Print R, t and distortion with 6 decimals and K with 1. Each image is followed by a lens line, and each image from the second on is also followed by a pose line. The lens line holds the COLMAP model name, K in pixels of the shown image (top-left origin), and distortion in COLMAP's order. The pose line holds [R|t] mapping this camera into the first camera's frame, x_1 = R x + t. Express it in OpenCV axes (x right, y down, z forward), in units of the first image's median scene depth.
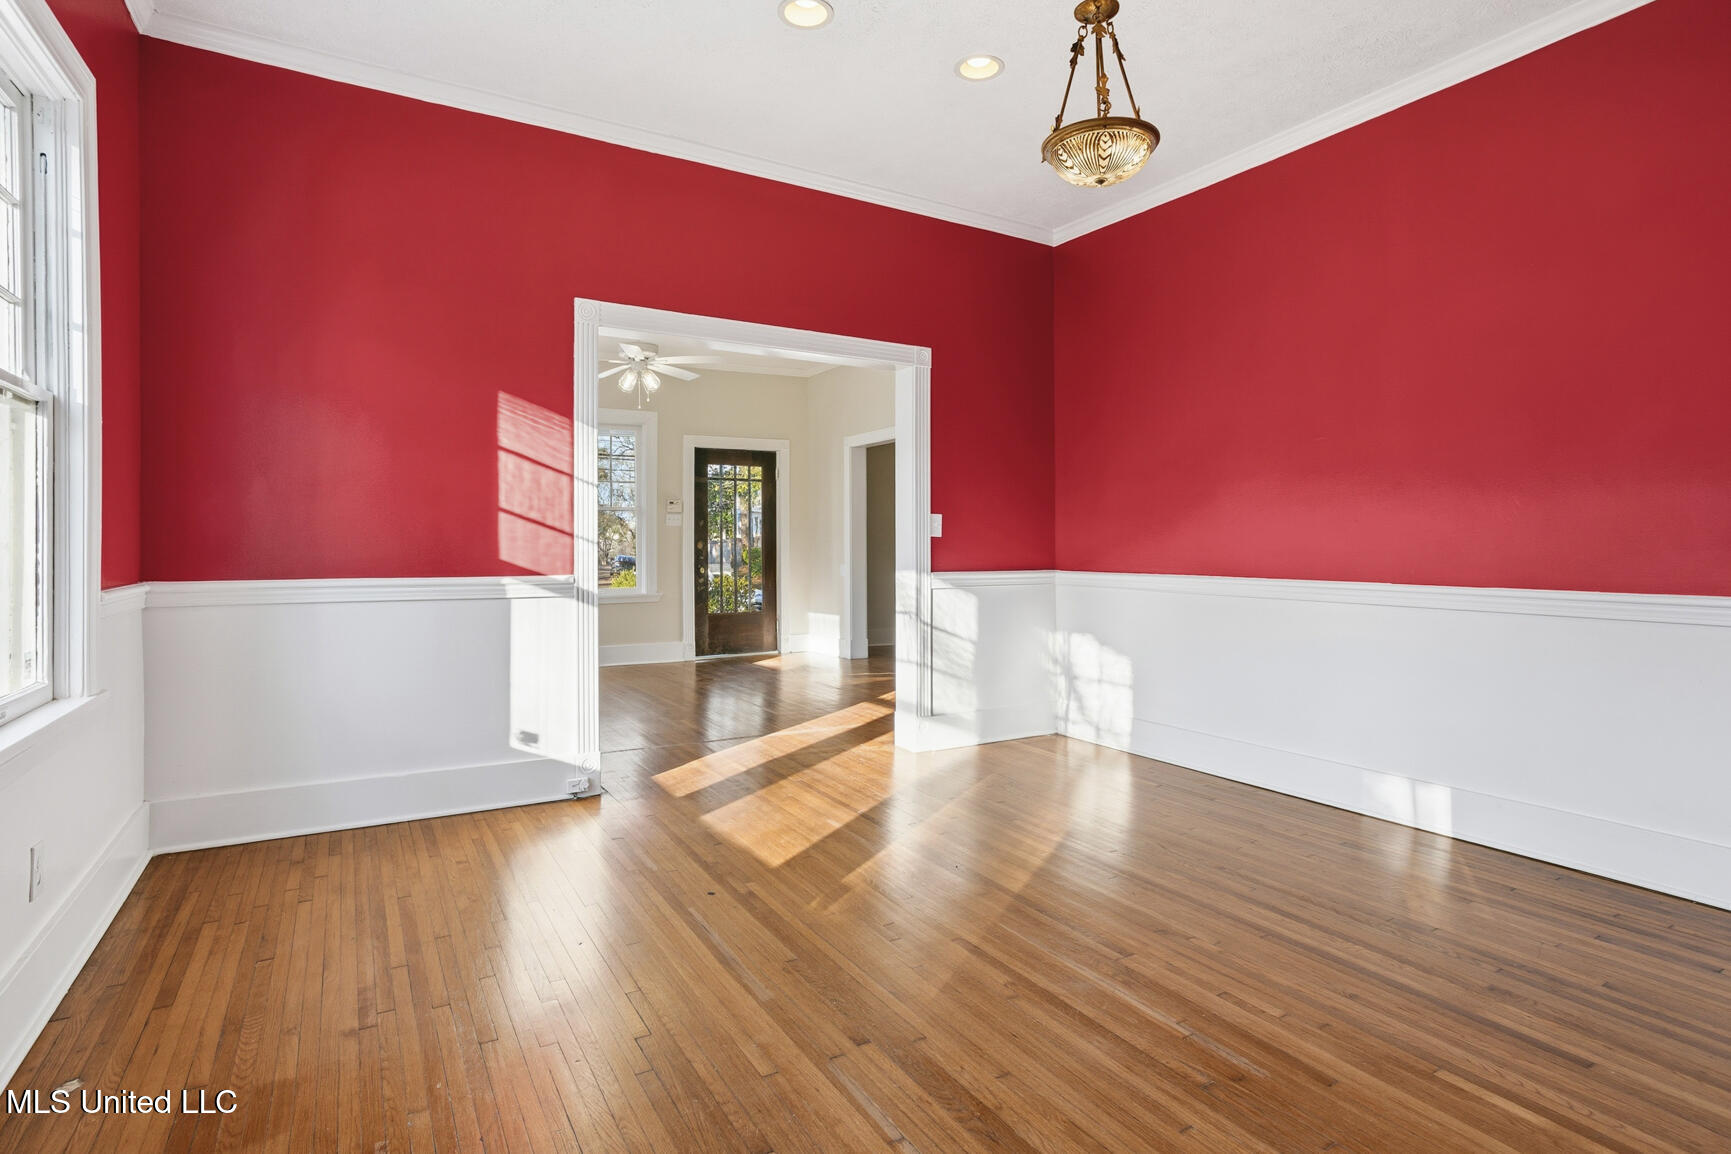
lens RADIAL K [[847.1, 0, 871.5], [0, 847.1, 552.8], [0, 0, 1]] dist [-0.014026, 0.000790]
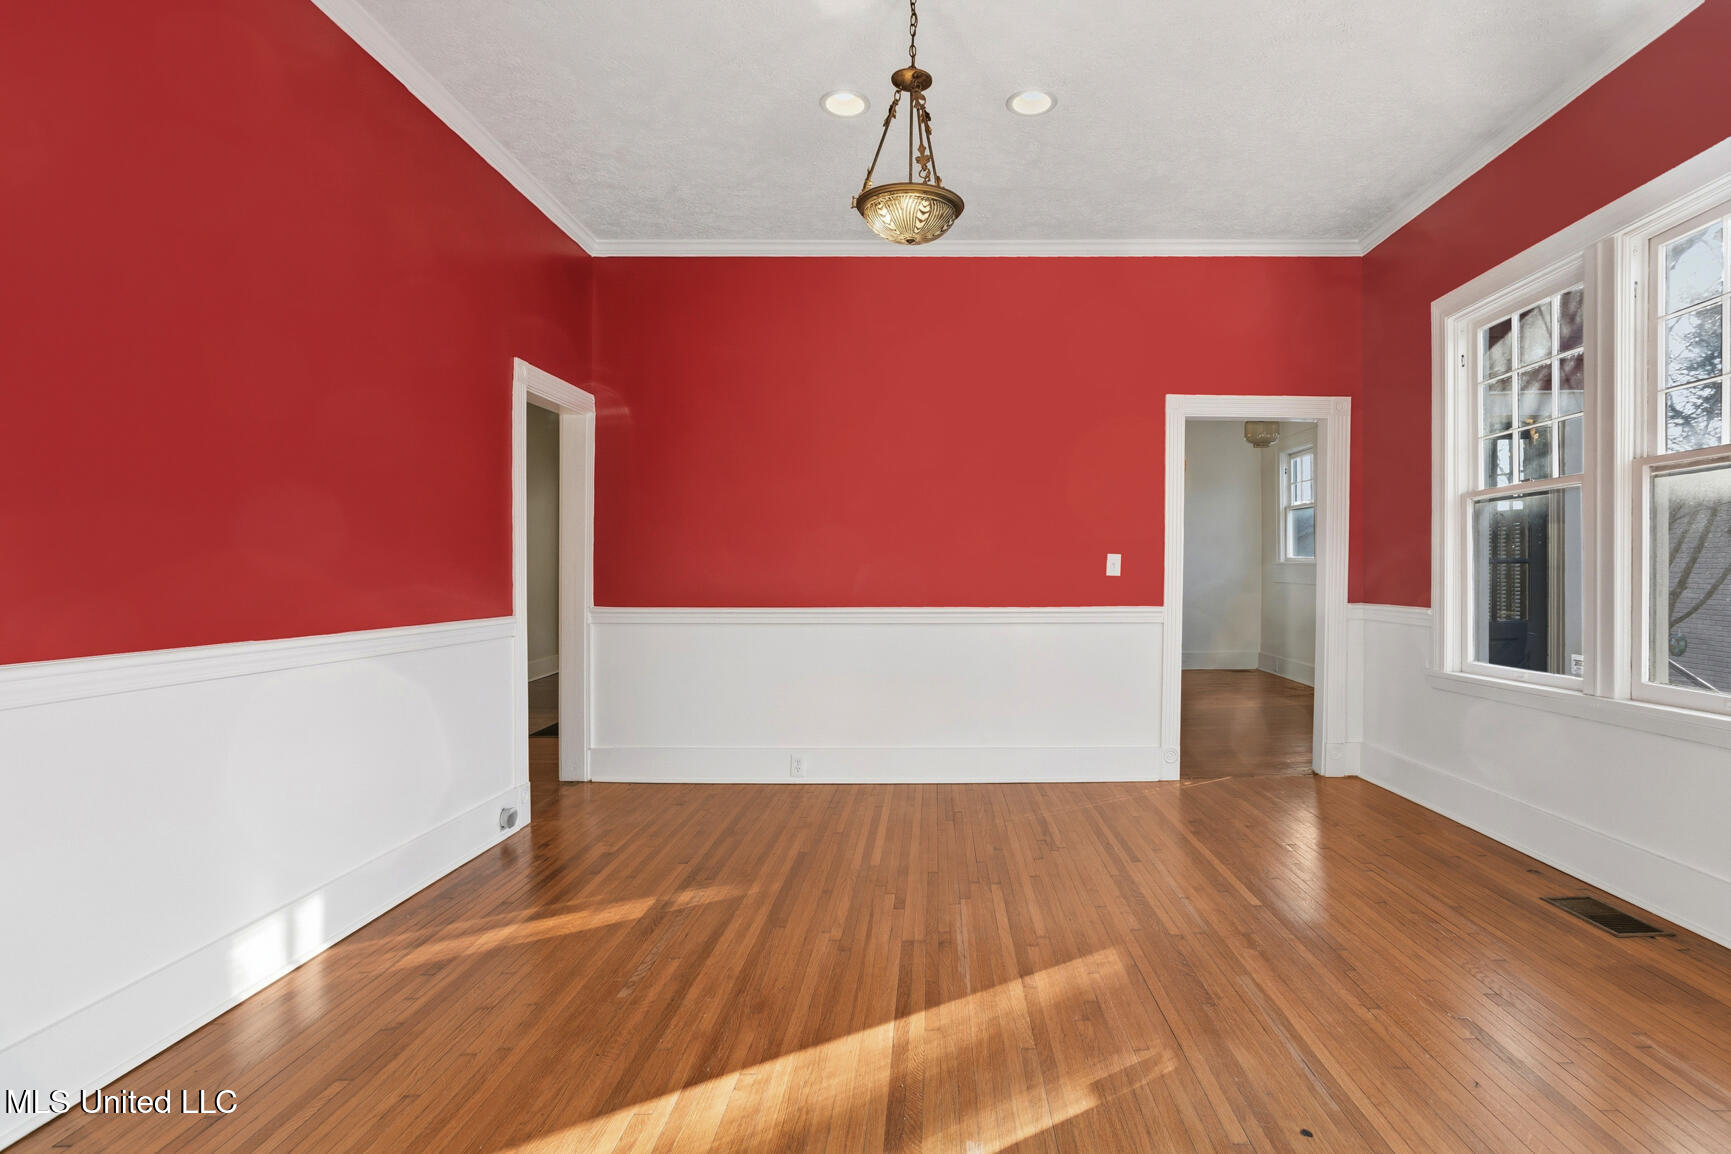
lens RADIAL K [[1051.6, 0, 868.9], [0, 1051.6, 583.8], [0, 0, 1]] dist [-0.001846, 0.000888]
pose [[-0.859682, -0.004654, 0.510808, -0.362961], [0.005346, 0.999822, 0.018106, -0.034036], [-0.510801, 0.018296, -0.859504, 2.169962]]
